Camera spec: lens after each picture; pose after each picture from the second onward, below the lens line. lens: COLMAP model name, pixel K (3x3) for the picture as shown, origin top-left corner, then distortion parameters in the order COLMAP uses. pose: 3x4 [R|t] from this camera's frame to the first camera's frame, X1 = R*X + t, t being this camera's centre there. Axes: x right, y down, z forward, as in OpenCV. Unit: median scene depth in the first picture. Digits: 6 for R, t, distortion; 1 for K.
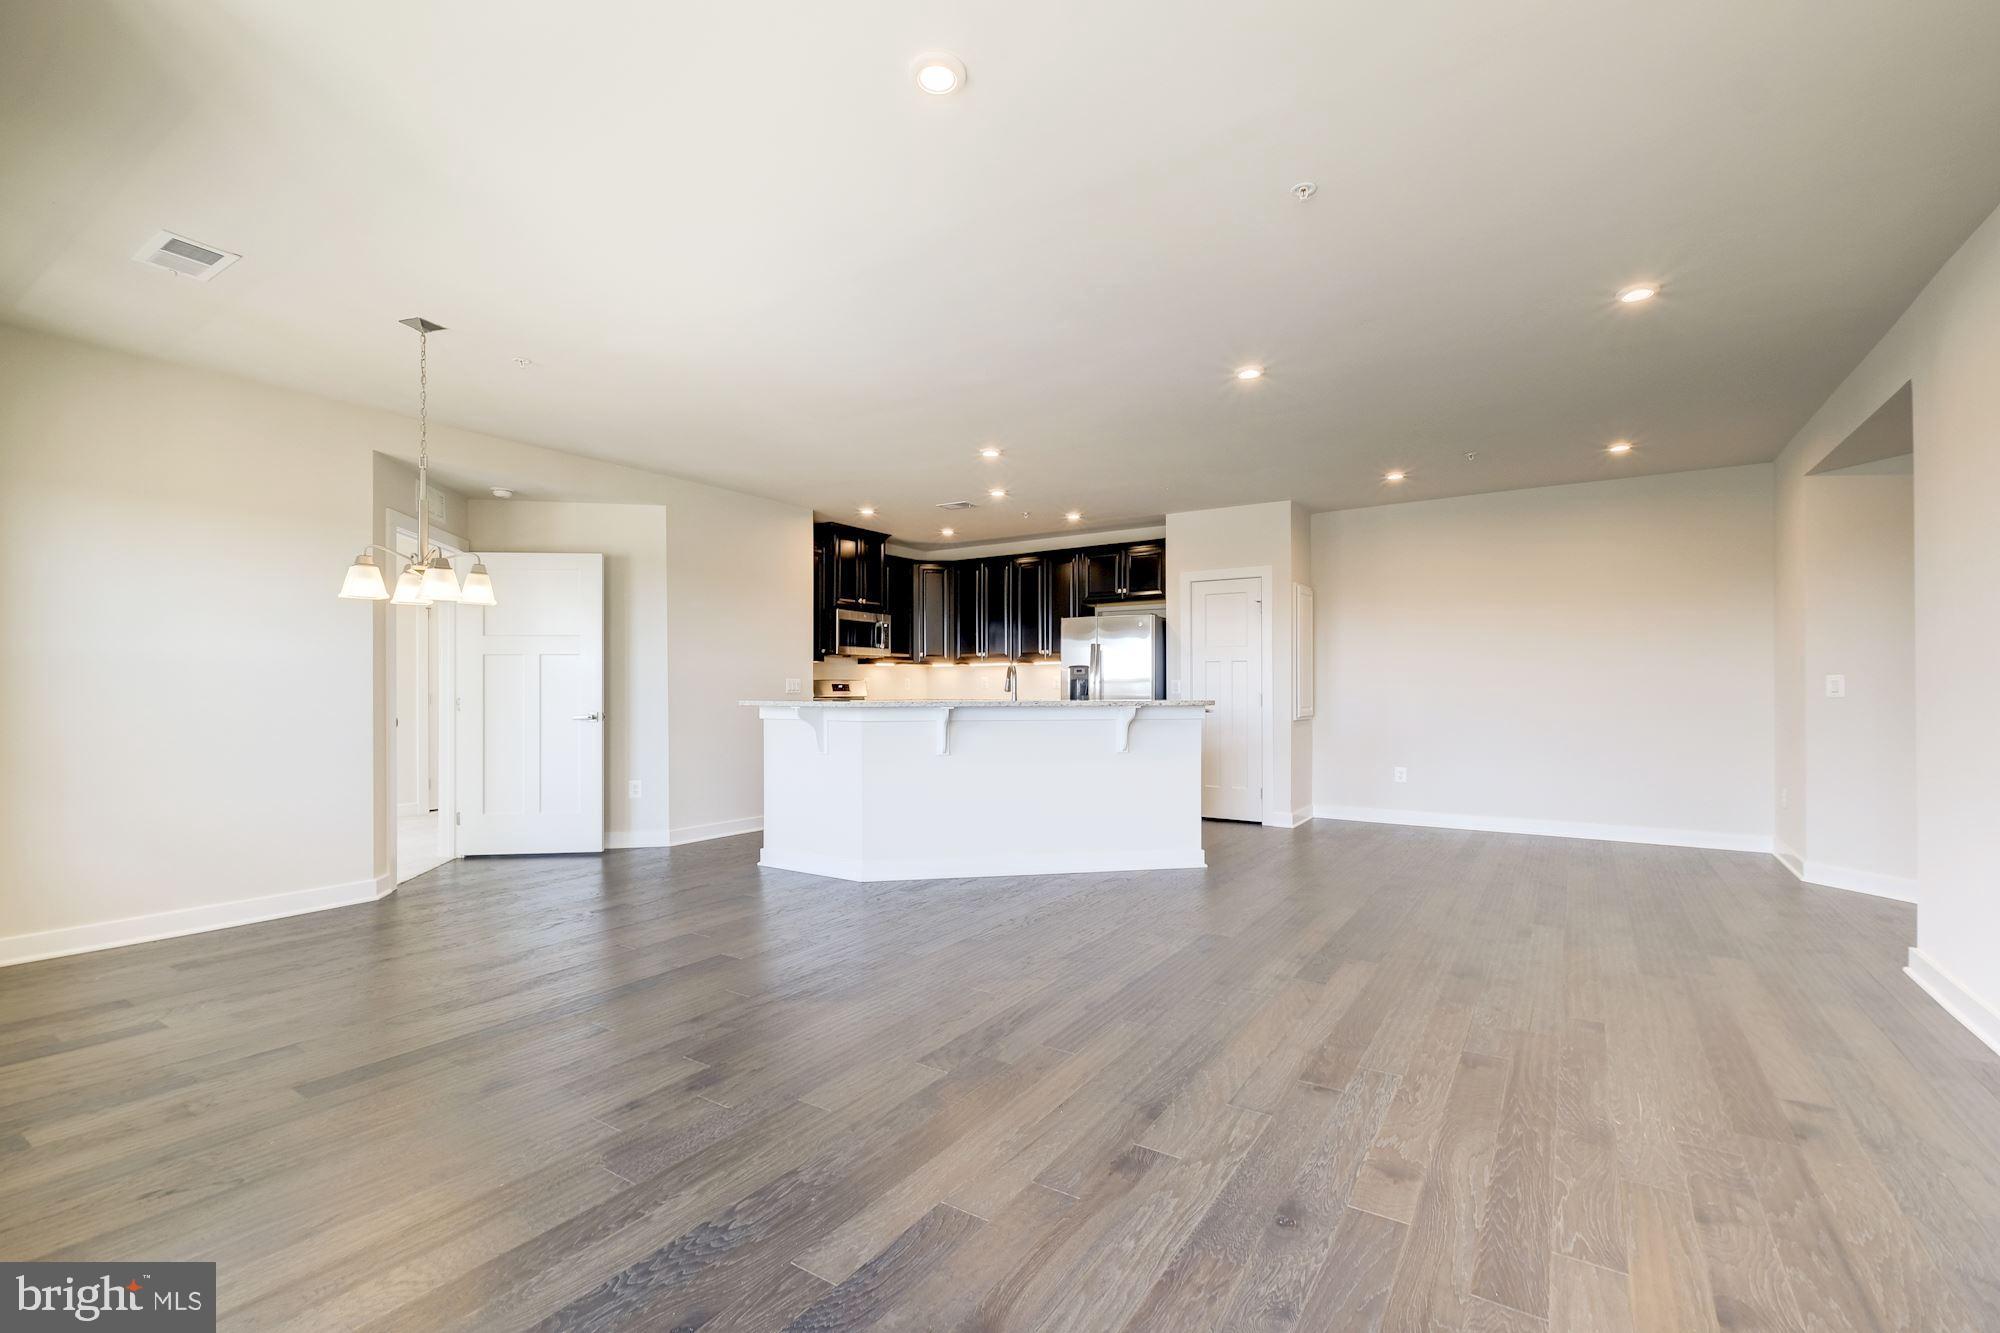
lens RADIAL K [[874.1, 0, 1003.4], [0, 874.1, 679.4], [0, 0, 1]] dist [0.004955, -0.000209]
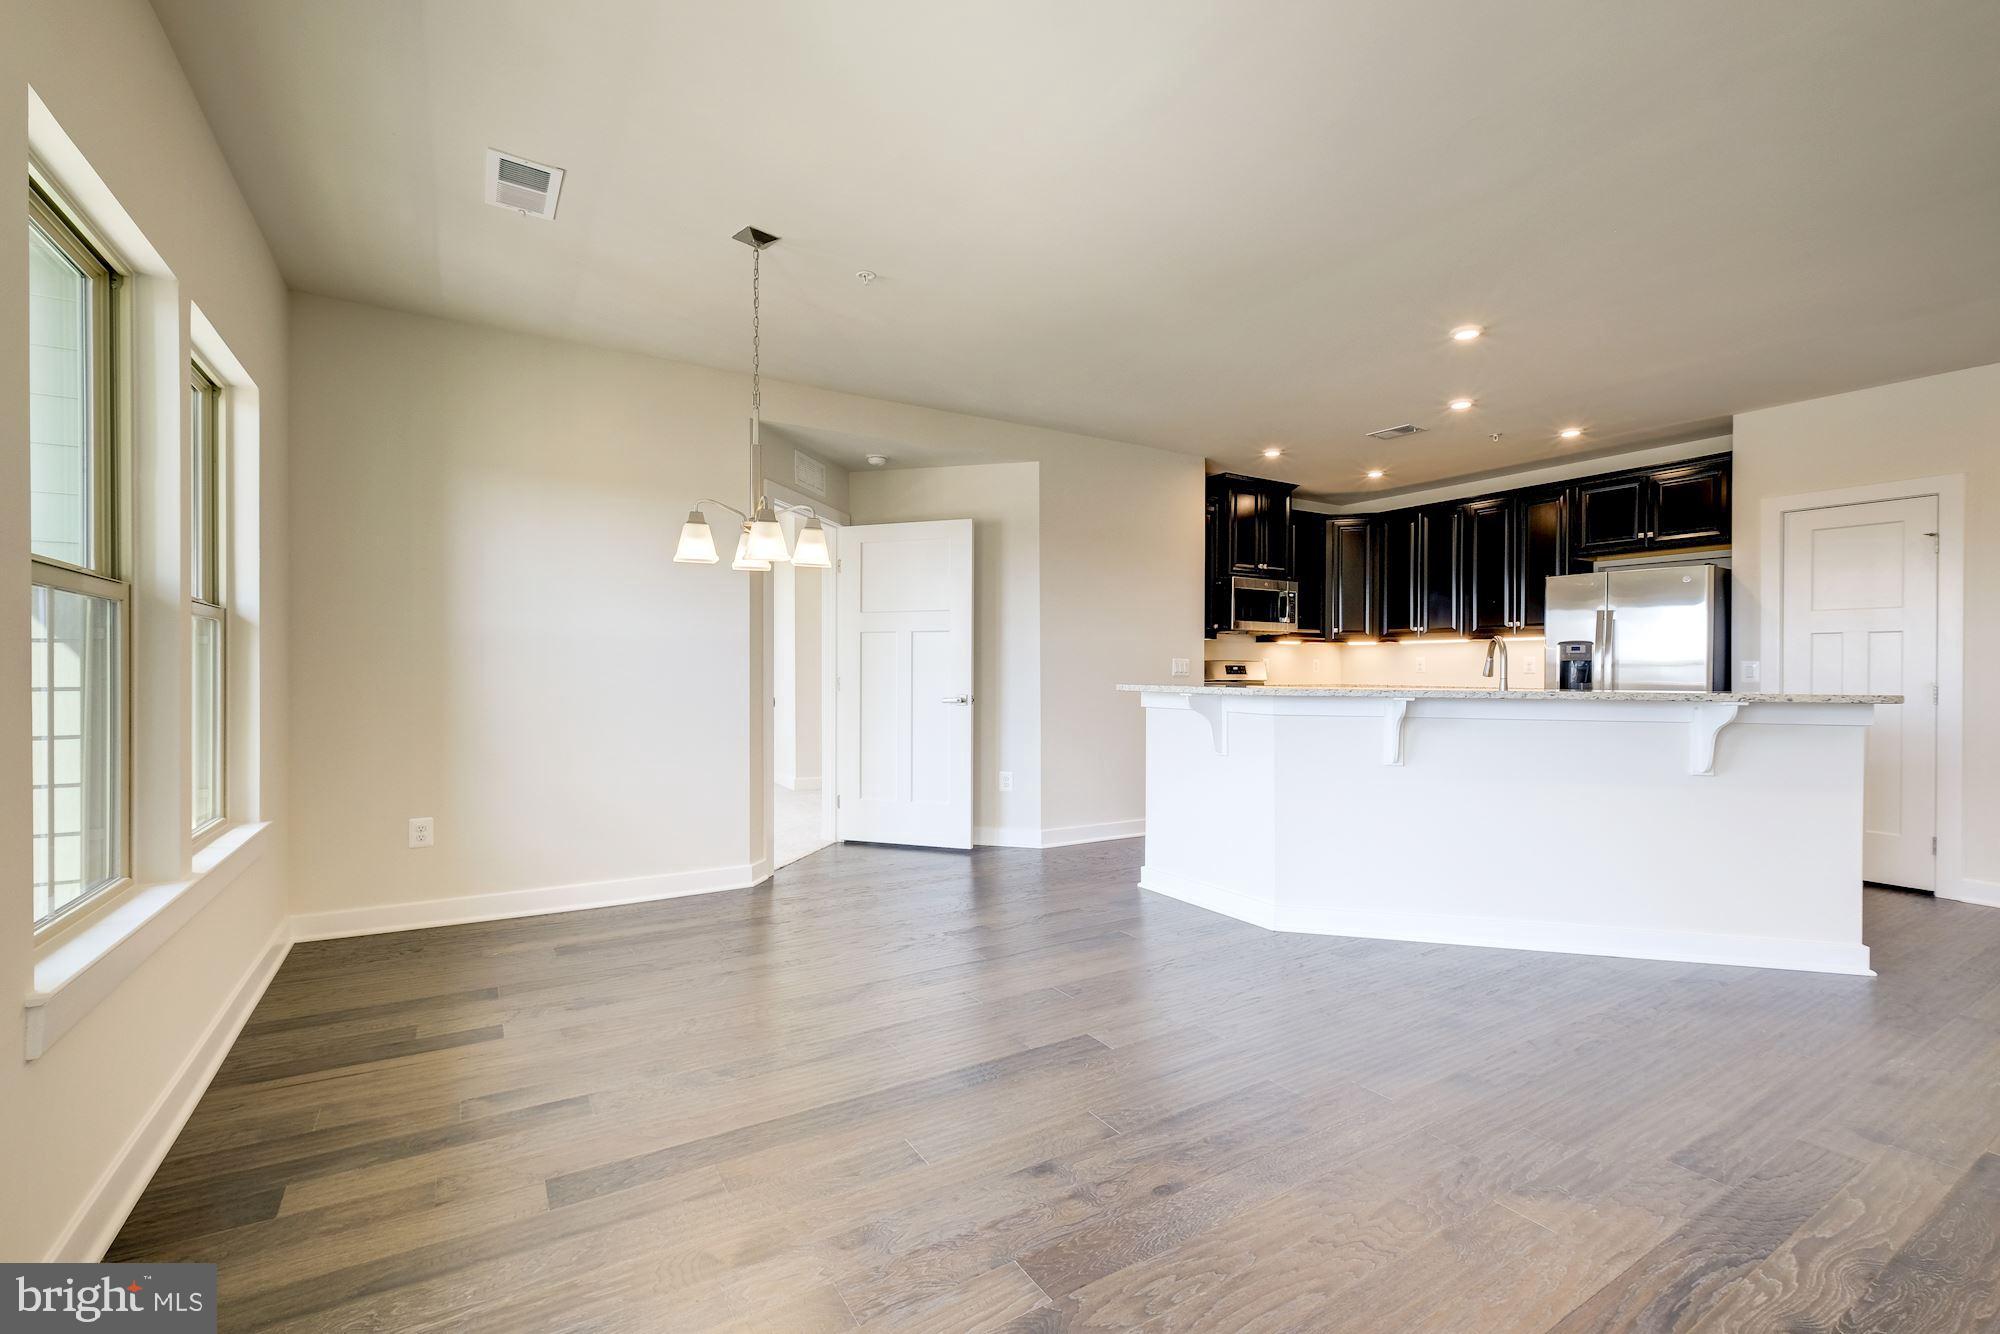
lens RADIAL K [[874.1, 0, 1004.3], [0, 874.1, 669.1], [0, 0, 1]] dist [0.004955, -0.000209]
pose [[0.908907, 0.006821, -0.416943, -0.052805], [-0.003757, 0.999960, 0.008167, 0.003366], [0.416982, -0.005856, 0.908896, 0.197172]]
